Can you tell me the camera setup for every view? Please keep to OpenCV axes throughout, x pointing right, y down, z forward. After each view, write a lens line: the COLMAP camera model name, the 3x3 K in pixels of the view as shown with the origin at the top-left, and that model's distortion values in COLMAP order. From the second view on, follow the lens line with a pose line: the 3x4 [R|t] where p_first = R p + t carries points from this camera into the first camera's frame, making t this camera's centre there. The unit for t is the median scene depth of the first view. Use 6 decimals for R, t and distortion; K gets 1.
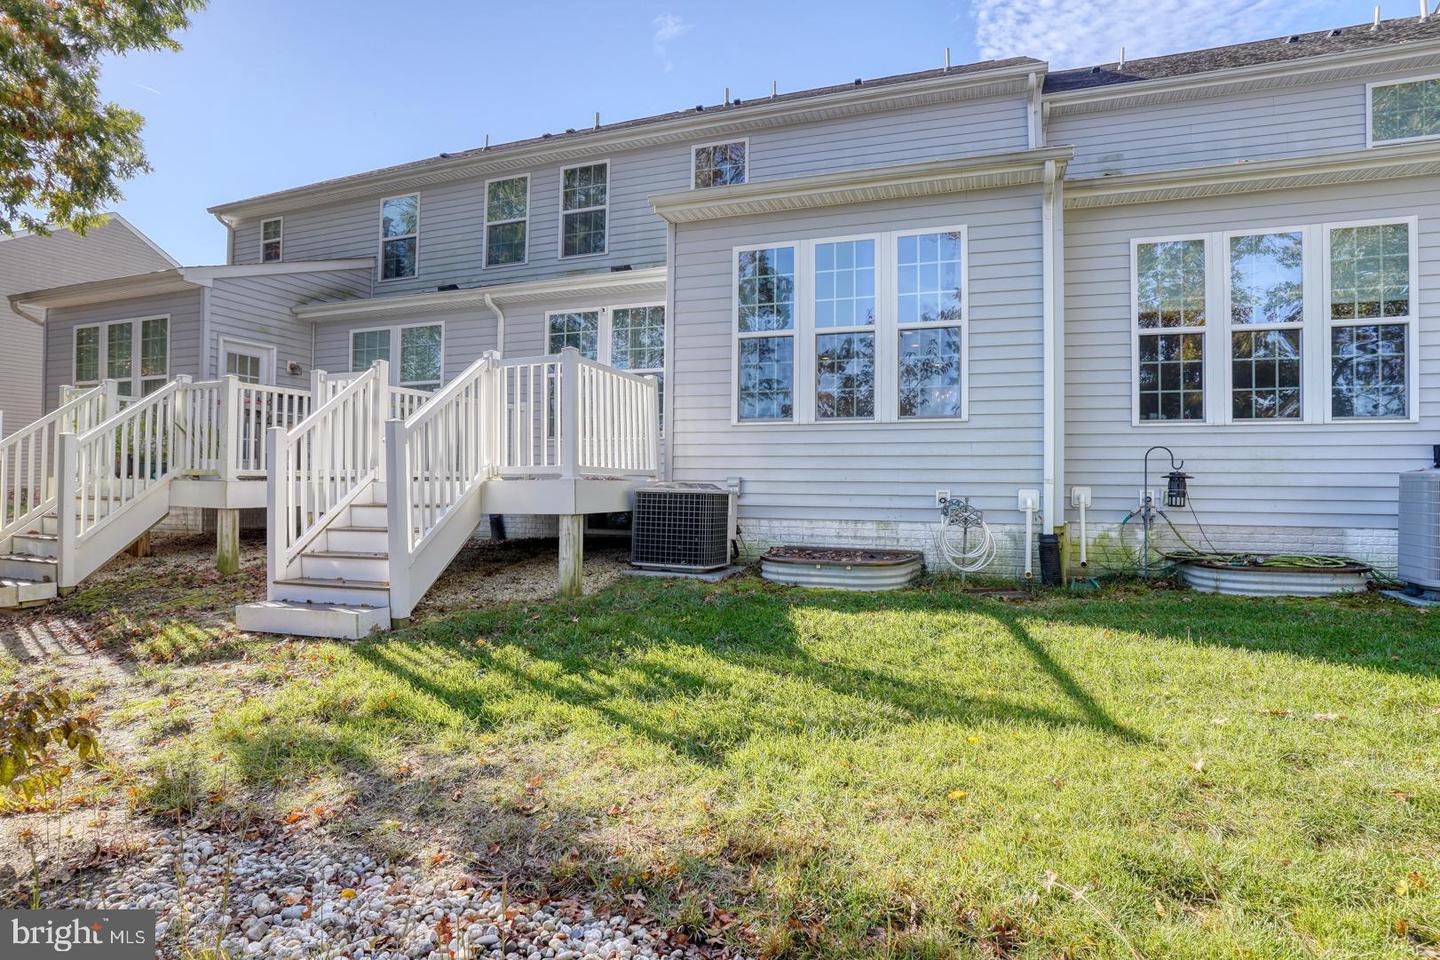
lens RADIAL K [[725.6, 0, 720.0], [0, 725.6, 481.2], [0, 0, 1]] dist [-0.001780, -0.000195]
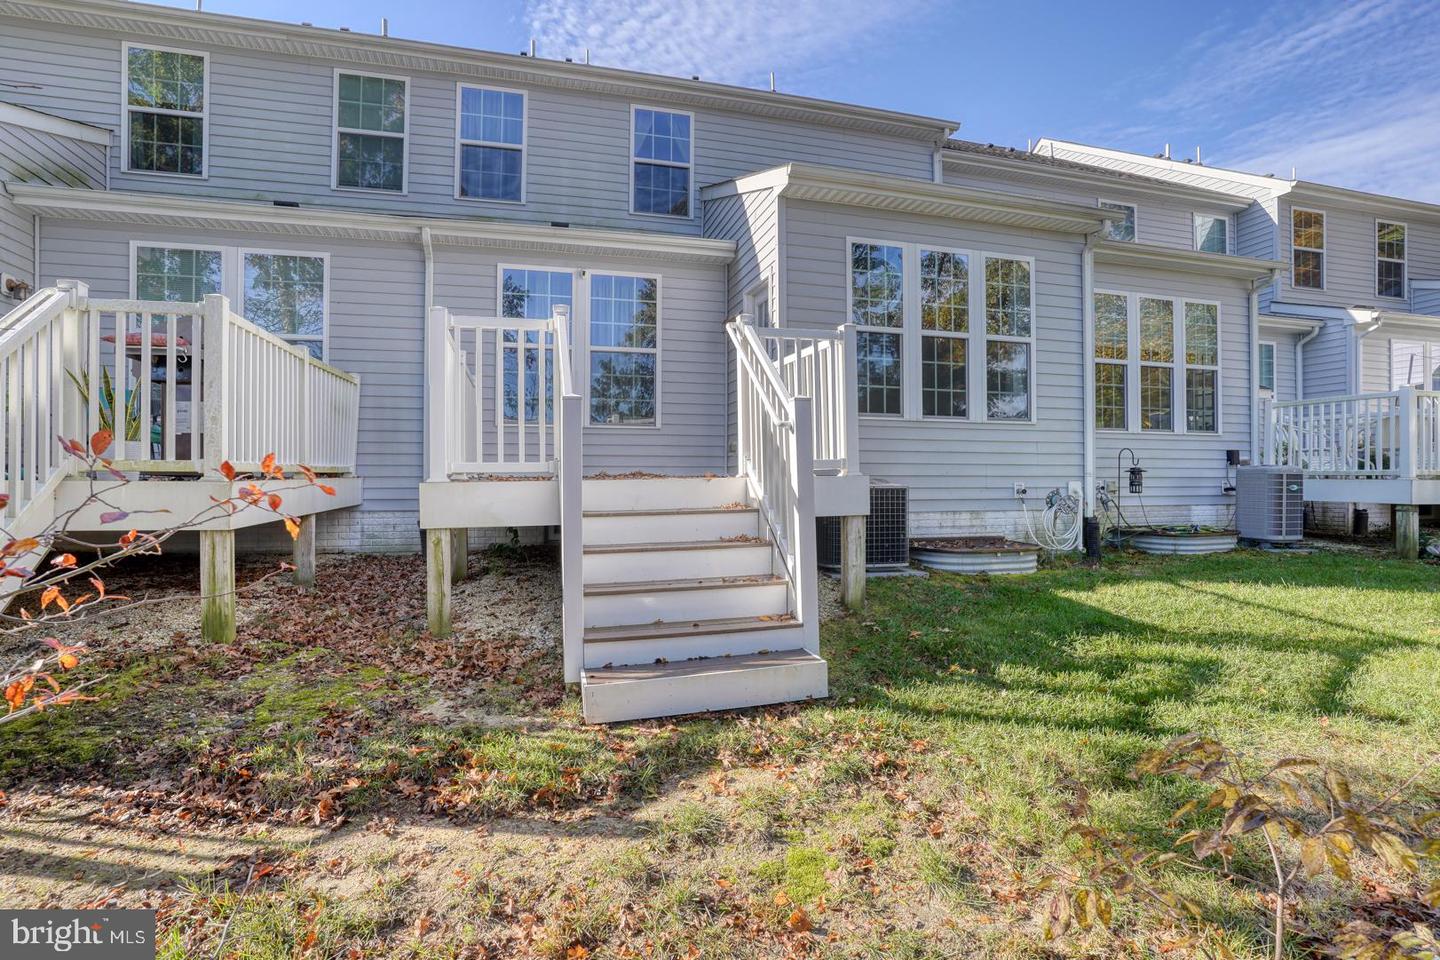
lens RADIAL K [[727.0, 0, 724.8], [0, 727.0, 475.0], [0, 0, 1]] dist [-0.042200, 0.027594]
pose [[0.822089, -0.005053, 0.569337, -0.718973], [0.003921, 0.999987, 0.003213, -0.005224], [-0.569346, -0.000409, 0.822098, 0.307749]]
